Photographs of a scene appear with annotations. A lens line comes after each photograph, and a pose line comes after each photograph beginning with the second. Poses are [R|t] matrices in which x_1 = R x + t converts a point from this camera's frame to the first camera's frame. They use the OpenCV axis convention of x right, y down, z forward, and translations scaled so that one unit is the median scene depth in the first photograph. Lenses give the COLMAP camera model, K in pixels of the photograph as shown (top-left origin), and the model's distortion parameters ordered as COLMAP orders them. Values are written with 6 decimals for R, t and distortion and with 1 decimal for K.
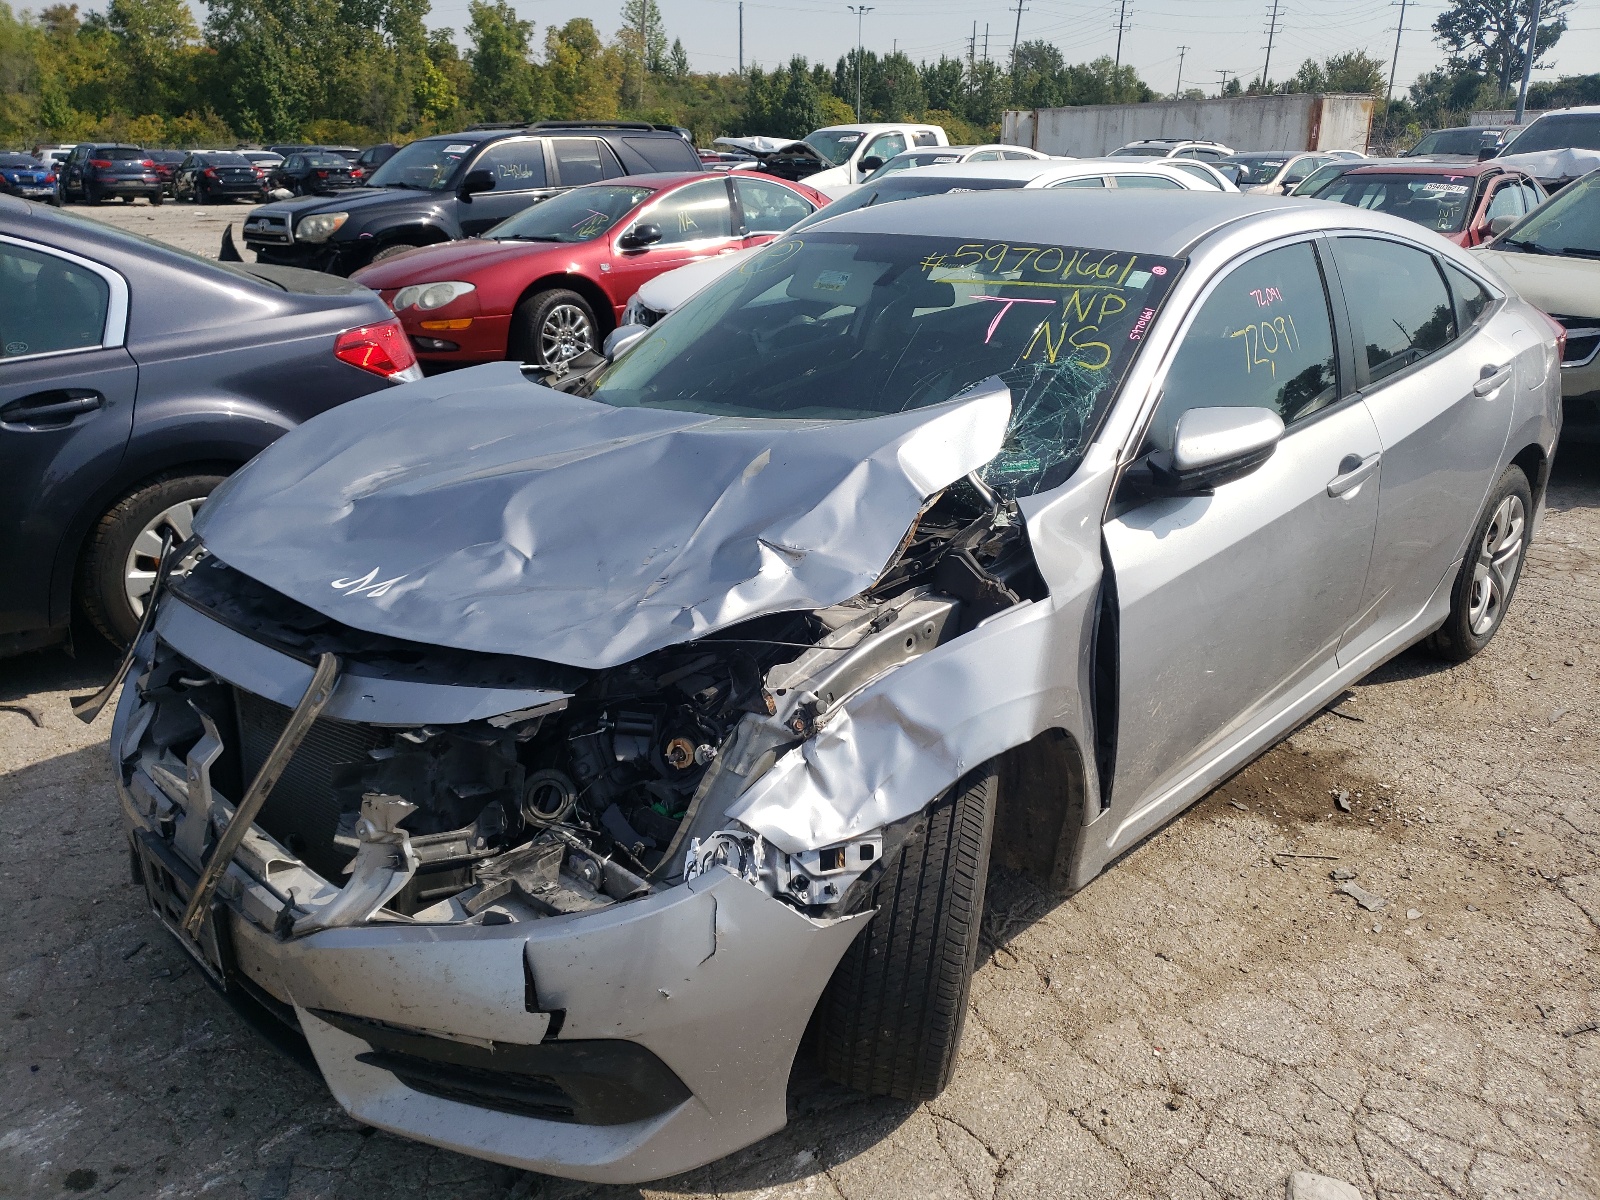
lens RADIAL K [[1205.8, 0, 800.0], [0, 1205.8, 600.0], [0, 0, 1]] dist [0.008591, 0.002035]
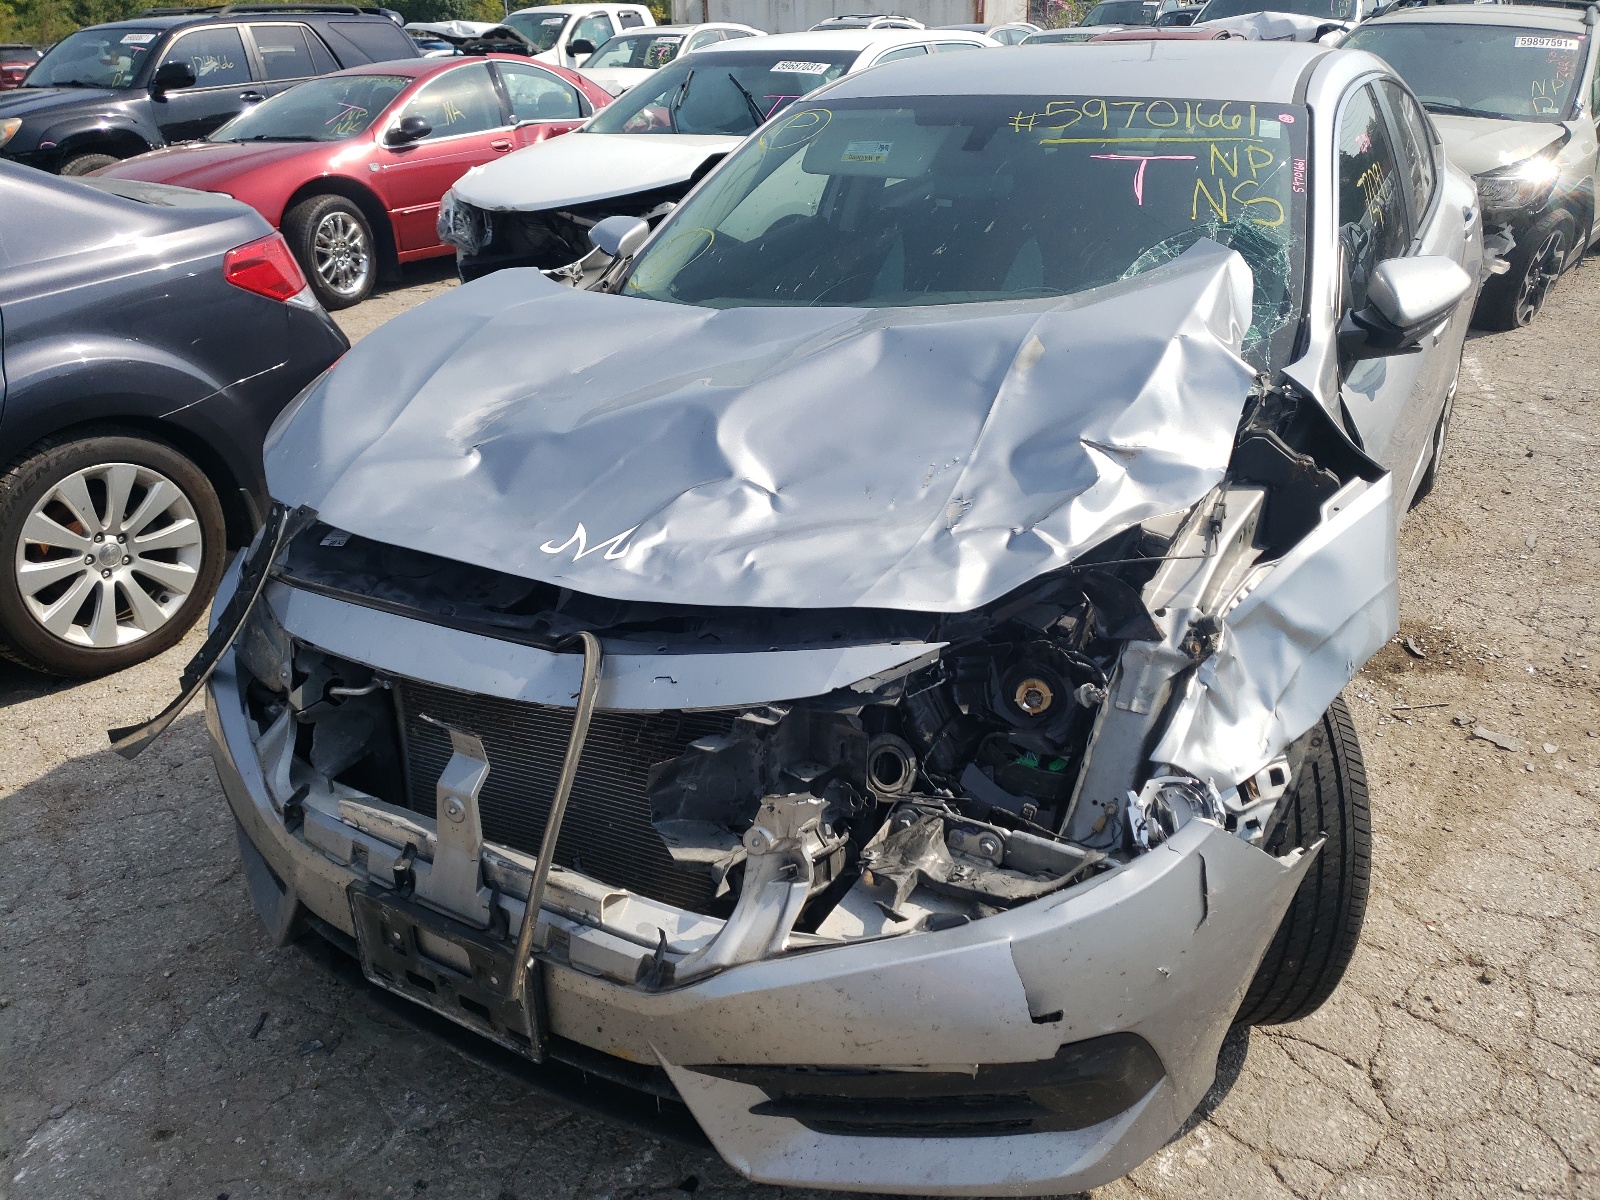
lens RADIAL K [[1216.6, 0, 799.9], [0, 1216.6, 572.0], [0, 0, 1]] dist [0.016391, 0.003753]
pose [[0.971420, -0.118531, 0.205655, -0.380144], [0.106123, 0.991858, 0.070391, -0.036845], [-0.212324, -0.046554, 0.976090, 0.155339]]
